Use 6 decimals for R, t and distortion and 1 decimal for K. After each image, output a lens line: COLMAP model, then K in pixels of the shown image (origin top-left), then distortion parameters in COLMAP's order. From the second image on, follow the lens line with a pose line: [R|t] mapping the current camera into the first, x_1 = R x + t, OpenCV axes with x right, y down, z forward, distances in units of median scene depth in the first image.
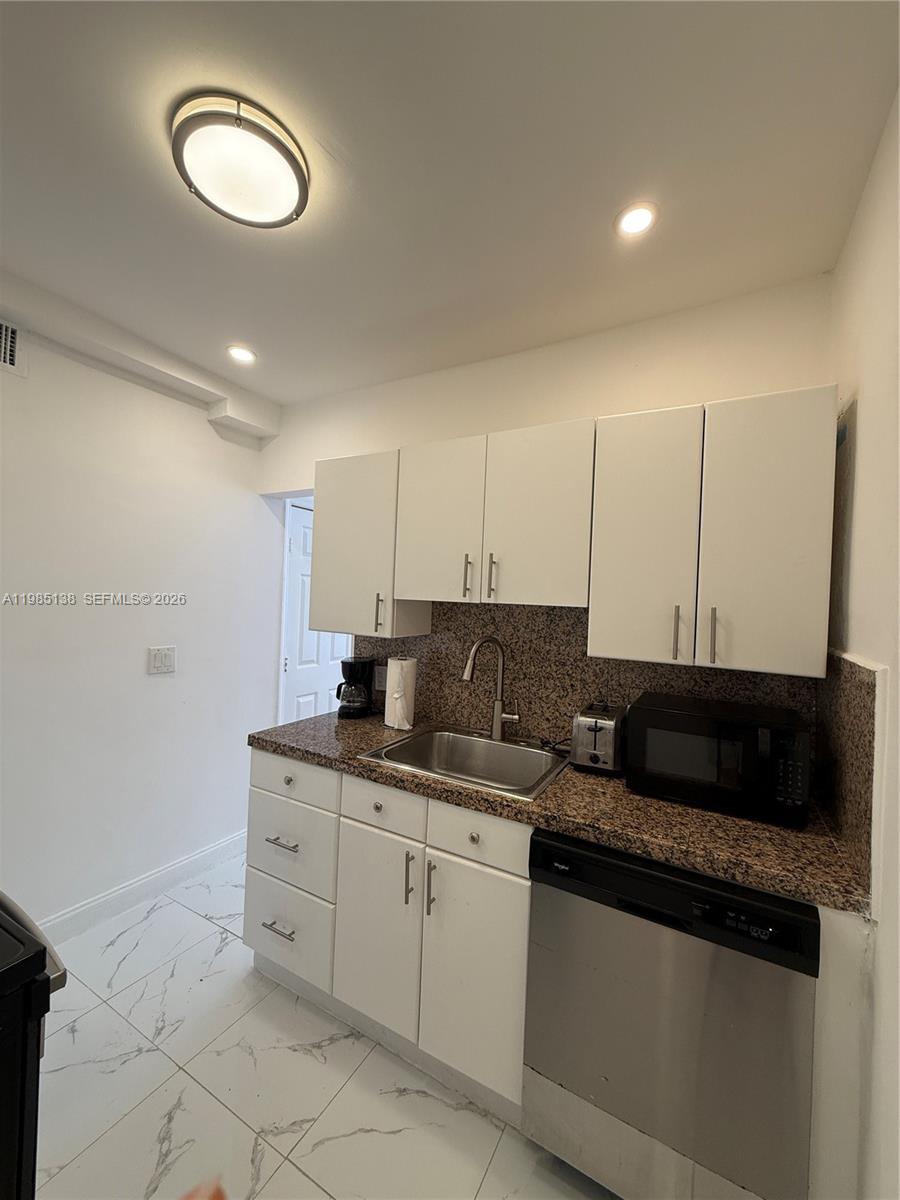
lens RADIAL K [[477.0, 0, 447.8], [0, 477.0, 597.8], [0, 0, 1]] dist [0.001334, 0.000299]
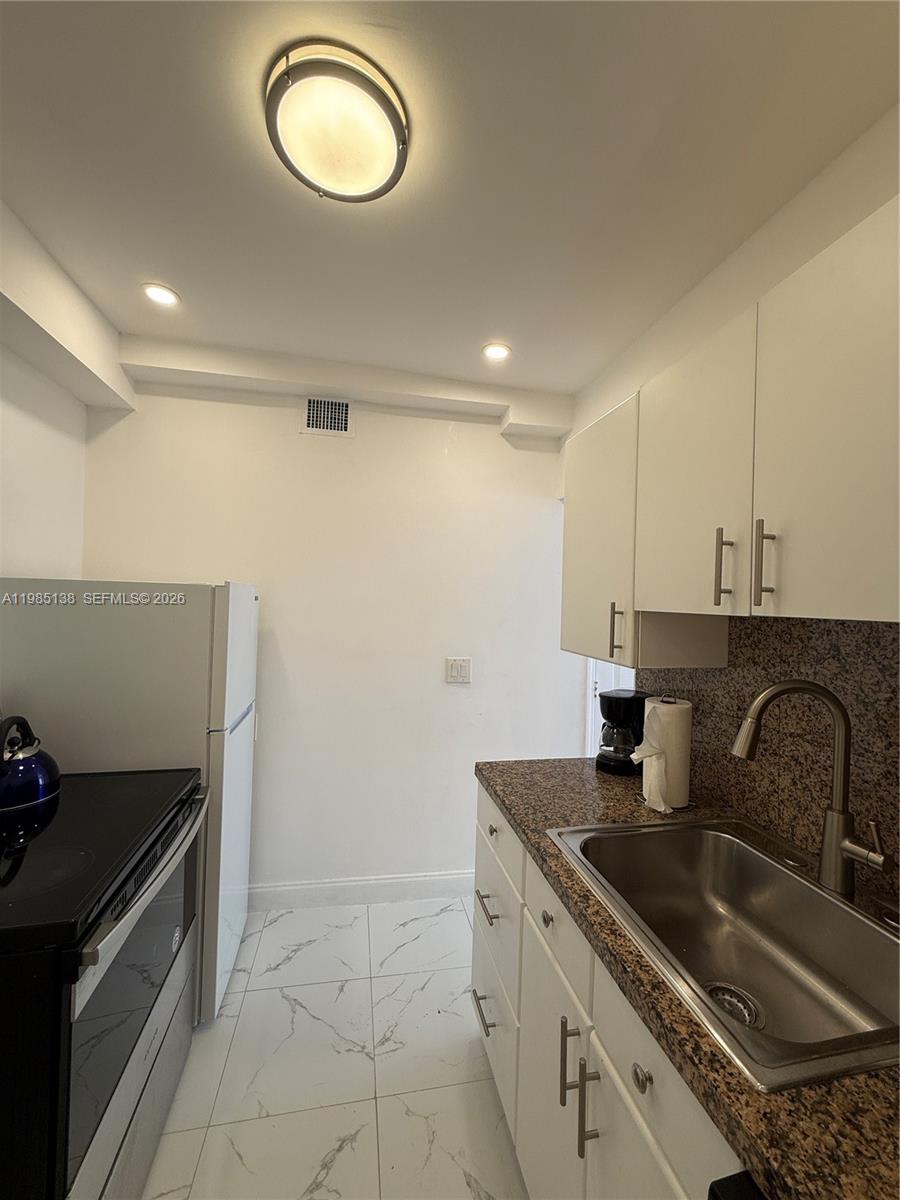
lens RADIAL K [[477.0, 0, 447.8], [0, 477.0, 597.8], [0, 0, 1]] dist [0.001334, 0.000299]
pose [[0.656385, -0.024581, -0.754025, 0.208562], [-0.002831, 0.999382, -0.035044, 0.008174], [0.754420, 0.025137, 0.655910, 0.329560]]
